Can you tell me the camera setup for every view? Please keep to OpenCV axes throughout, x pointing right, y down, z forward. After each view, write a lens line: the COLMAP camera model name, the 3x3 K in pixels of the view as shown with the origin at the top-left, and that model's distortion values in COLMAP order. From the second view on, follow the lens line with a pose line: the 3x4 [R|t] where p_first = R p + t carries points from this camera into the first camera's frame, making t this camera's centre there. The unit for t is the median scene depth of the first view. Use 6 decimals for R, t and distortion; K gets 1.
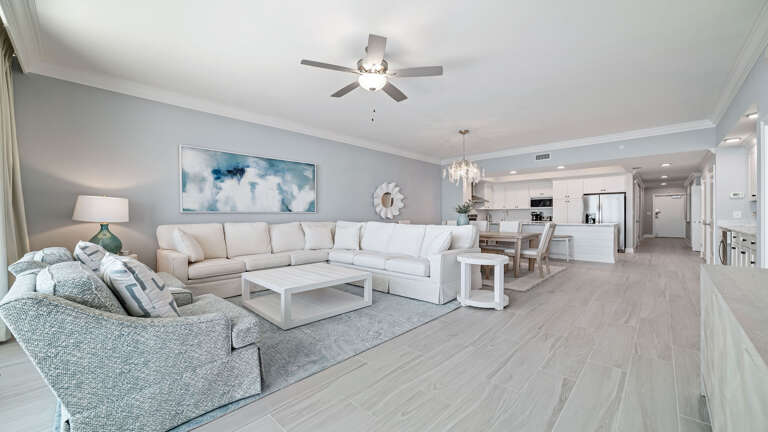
lens RADIAL K [[295.6, 0, 383.4], [0, 295.6, 216.4], [0, 0, 1]] dist [-0.000551, -0.000039]
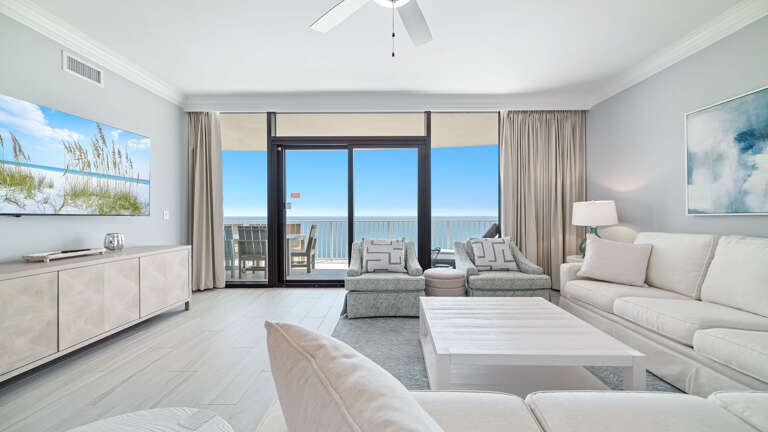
lens RADIAL K [[295.6, 0, 384.8], [0, 295.6, 214.3], [0, 0, 1]] dist [-0.000551, -0.000039]
pose [[-0.733410, -0.000533, -0.679787, 0.250696], [-0.000656, 1.000000, -0.000077, -0.015053], [0.679786, 0.000389, -0.733410, 0.982710]]
